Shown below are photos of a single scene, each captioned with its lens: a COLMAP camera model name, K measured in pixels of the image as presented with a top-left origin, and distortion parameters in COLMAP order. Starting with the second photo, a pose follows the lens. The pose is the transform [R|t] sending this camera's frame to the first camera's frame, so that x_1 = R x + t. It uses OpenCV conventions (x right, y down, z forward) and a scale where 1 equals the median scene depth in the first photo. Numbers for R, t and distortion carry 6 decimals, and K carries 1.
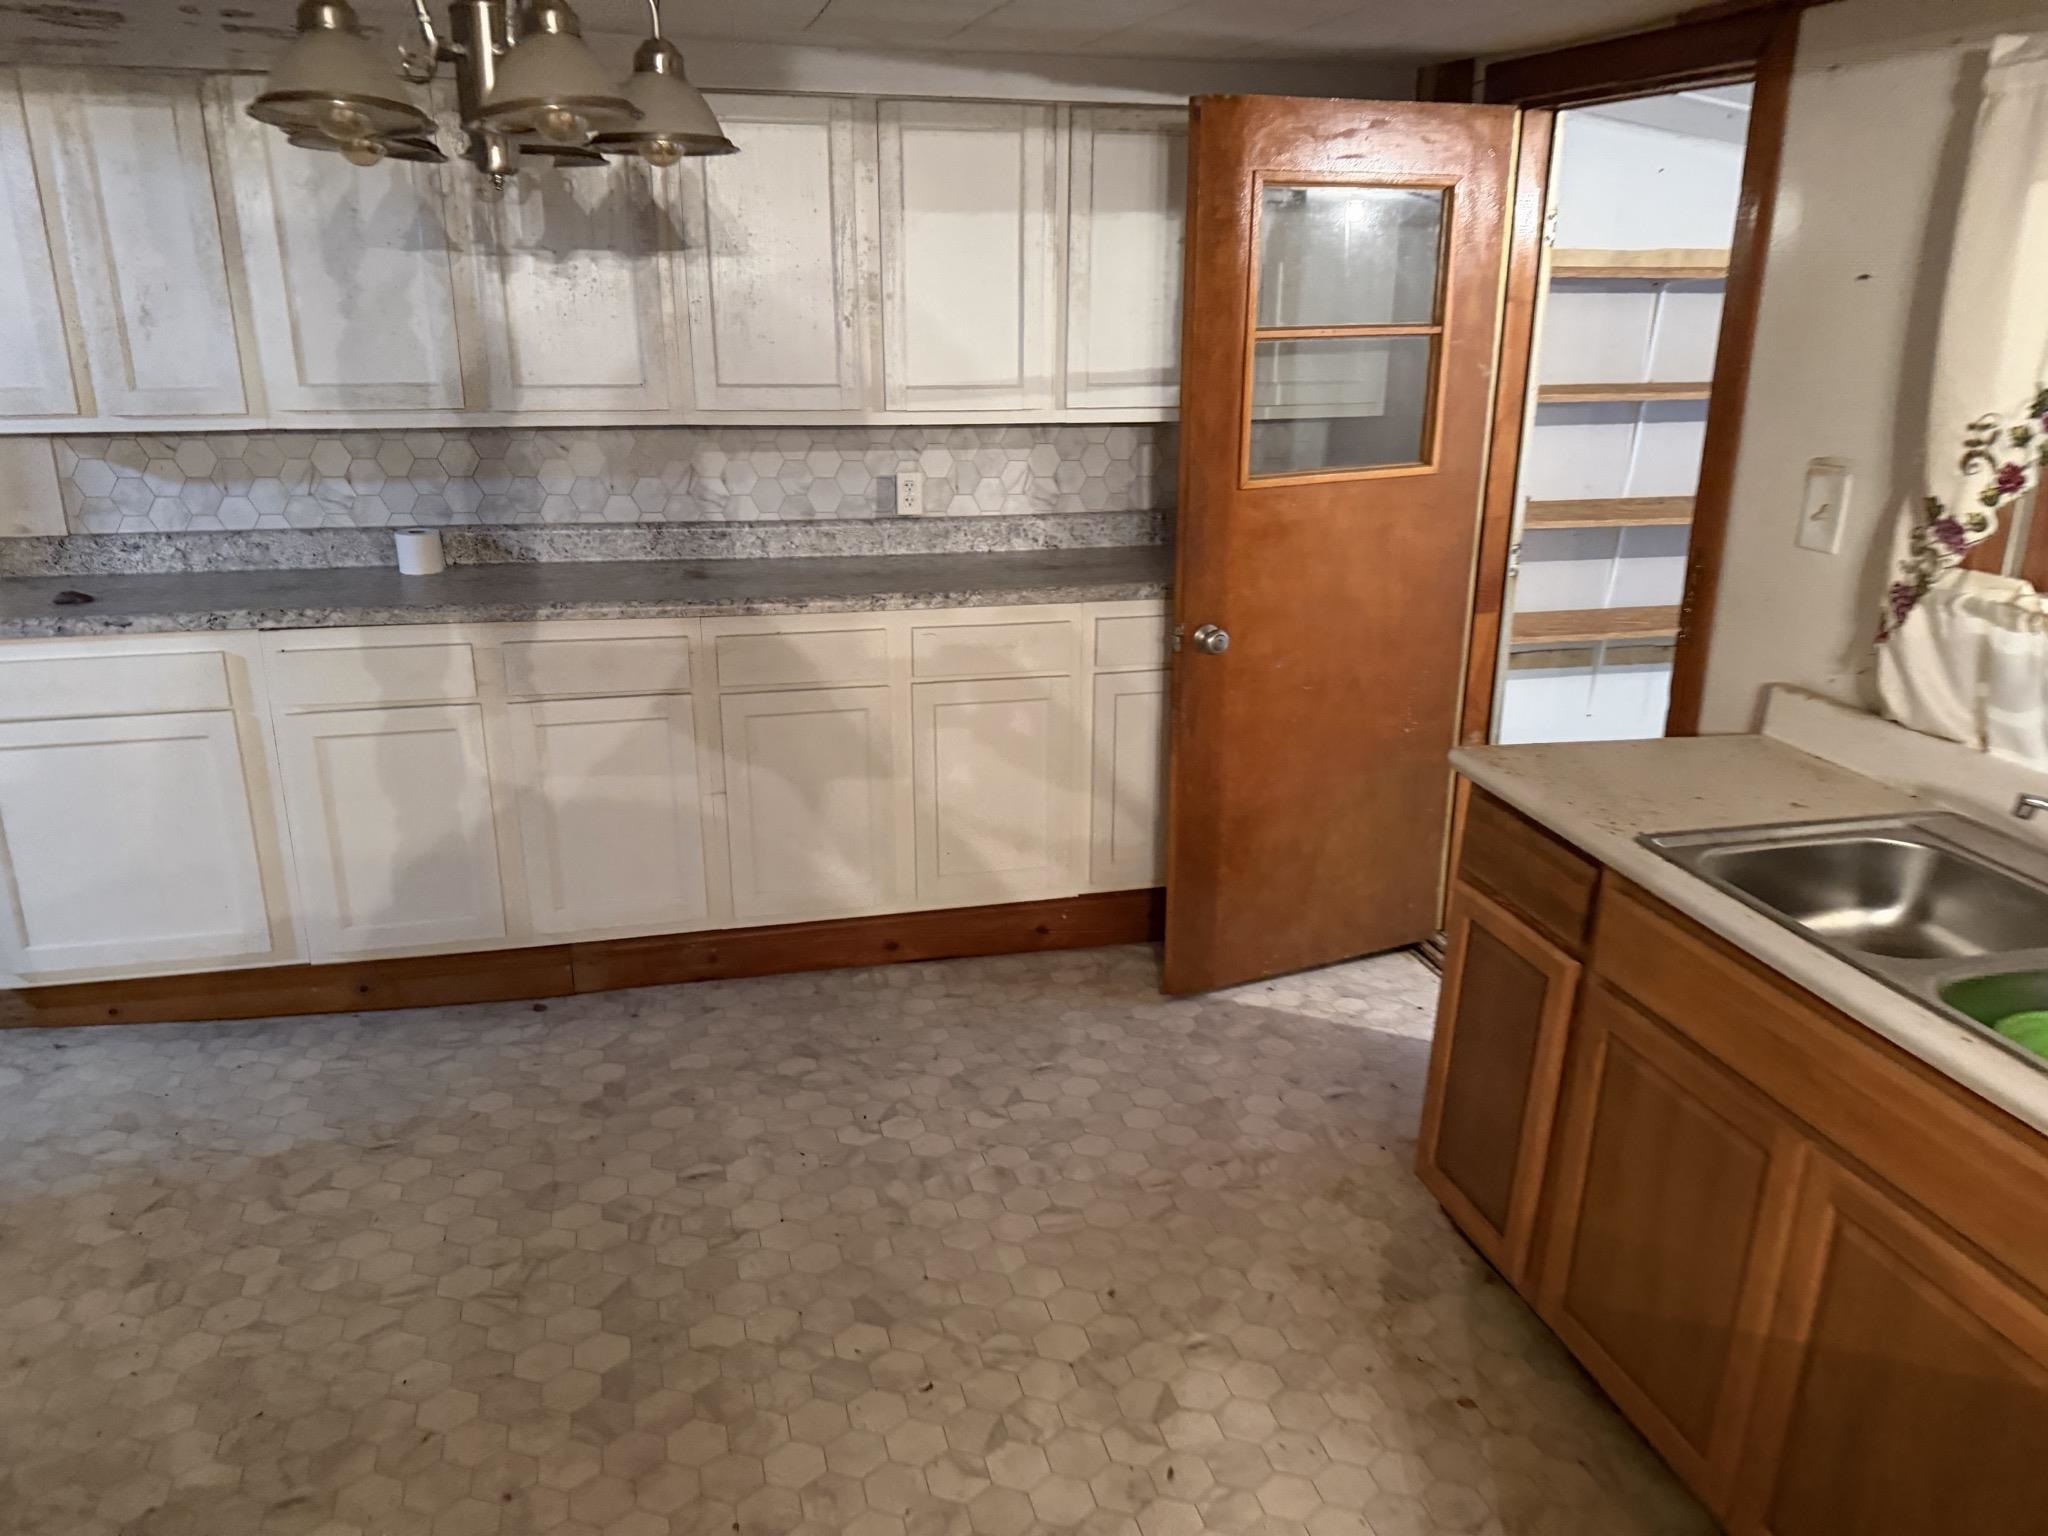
lens RADIAL K [[1426.1, 0, 1045.1], [0, 1426.1, 772.6], [0, 0, 1]] dist [0.083226, -0.091538]
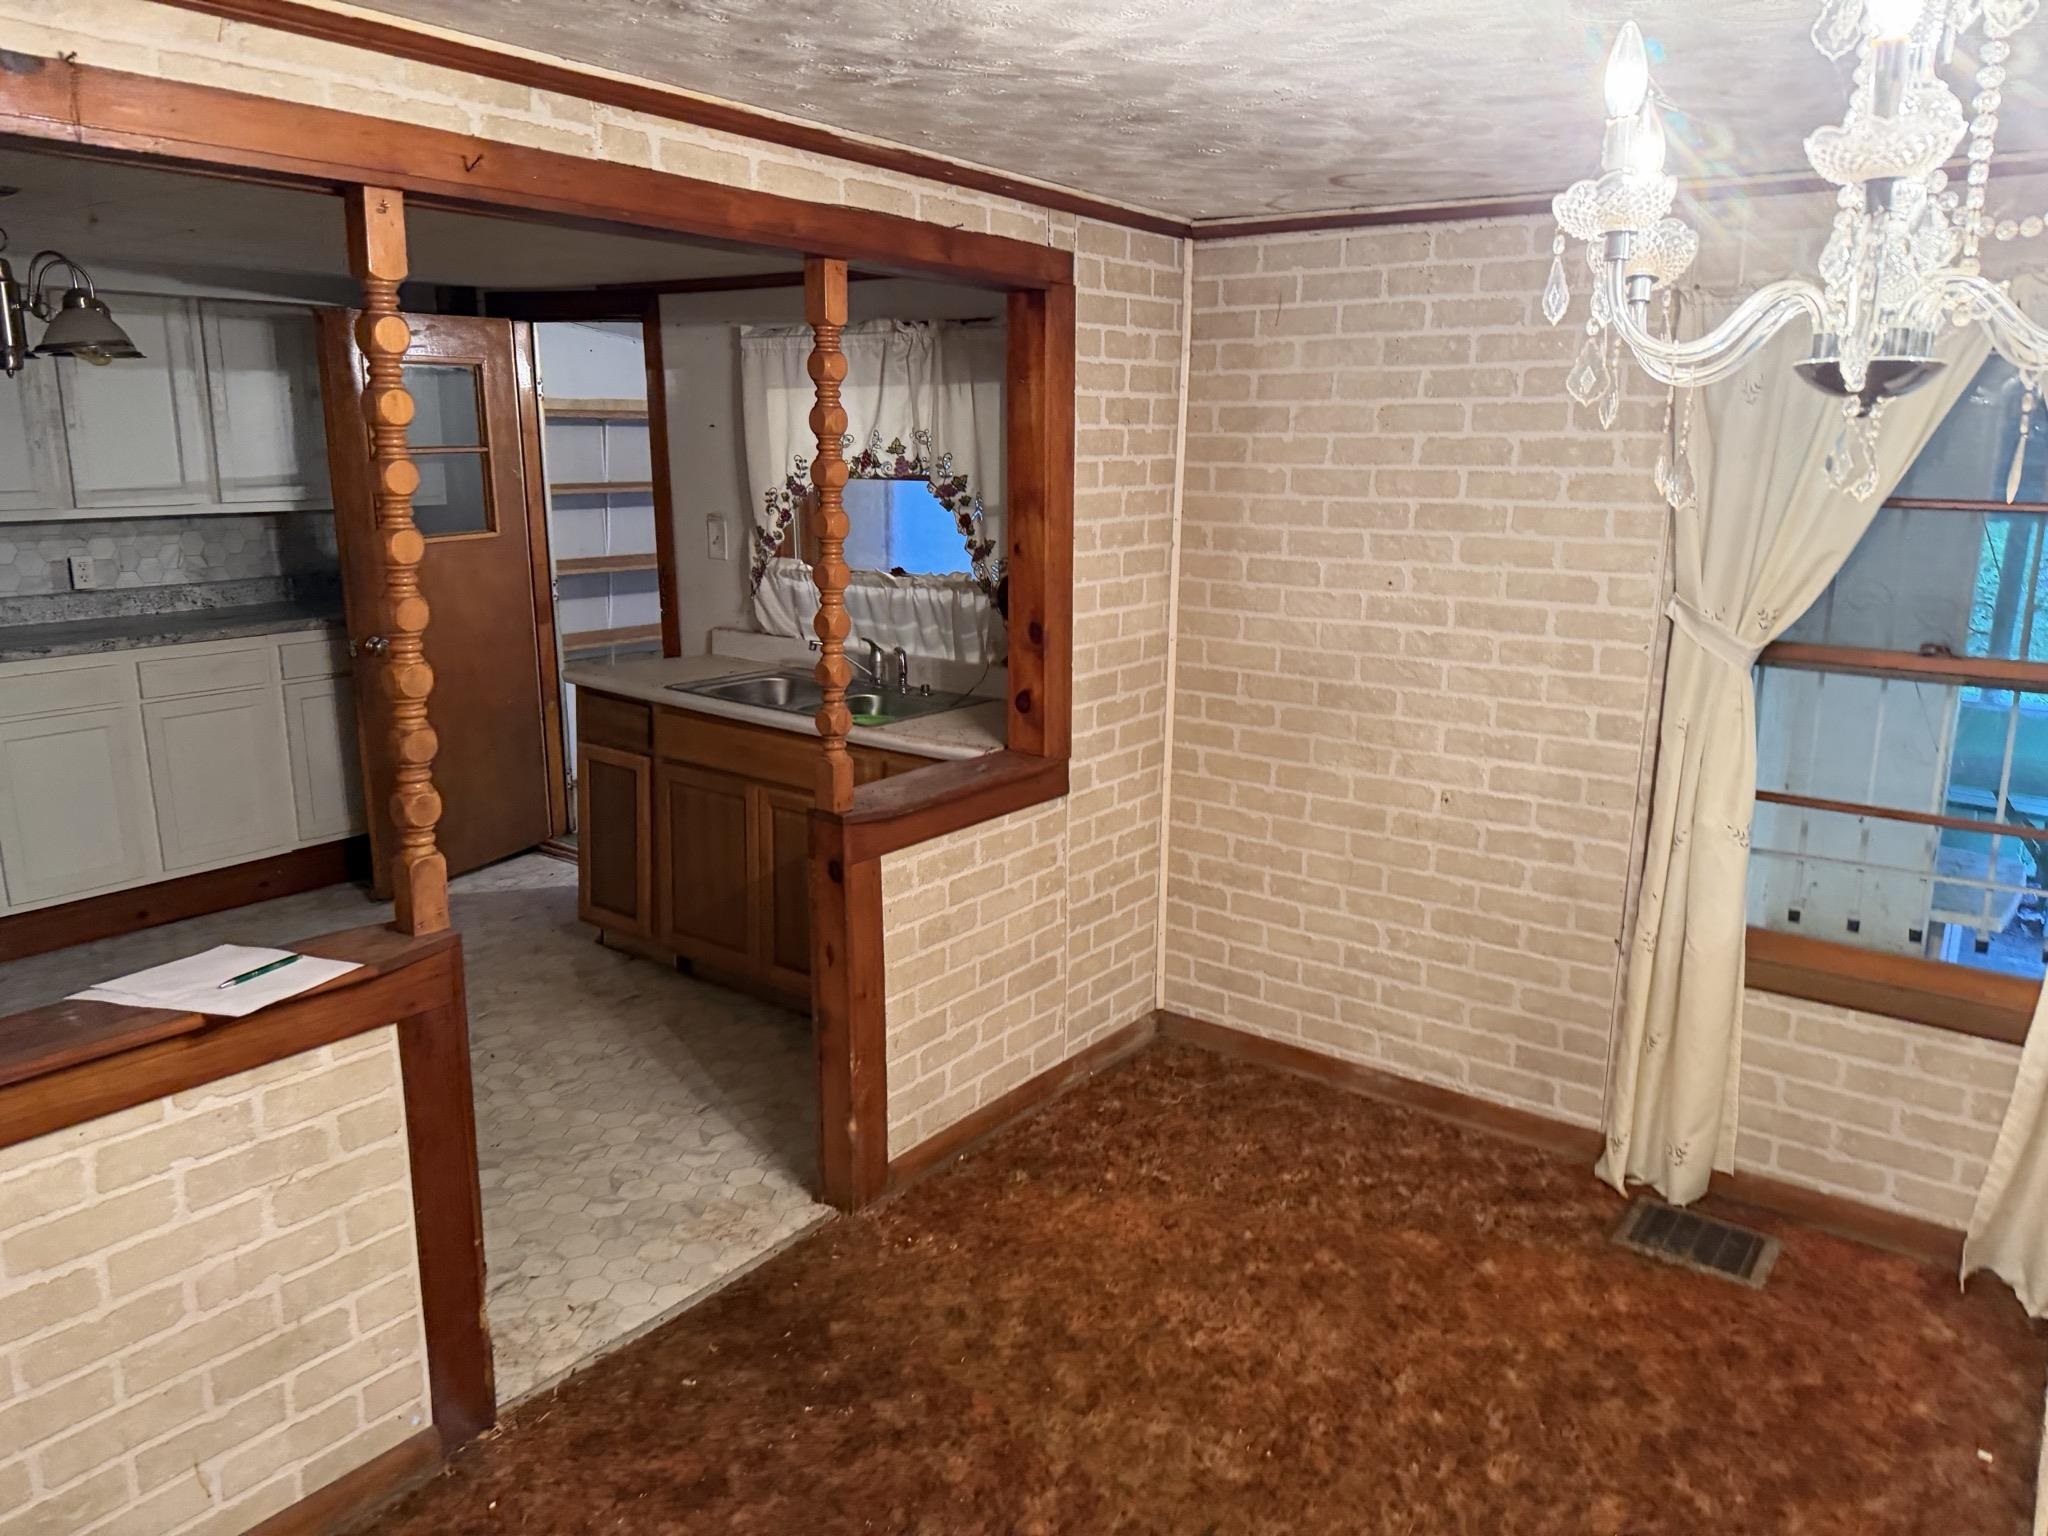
lens RADIAL K [[1426.1, 0, 1045.1], [0, 1426.1, 772.6], [0, 0, 1]] dist [0.083226, -0.091538]
pose [[0.775699, -0.148676, 0.613340, -0.283433], [0.192551, 0.981271, -0.005658, 0.175443], [-0.601012, 0.122488, 0.789798, -0.598836]]
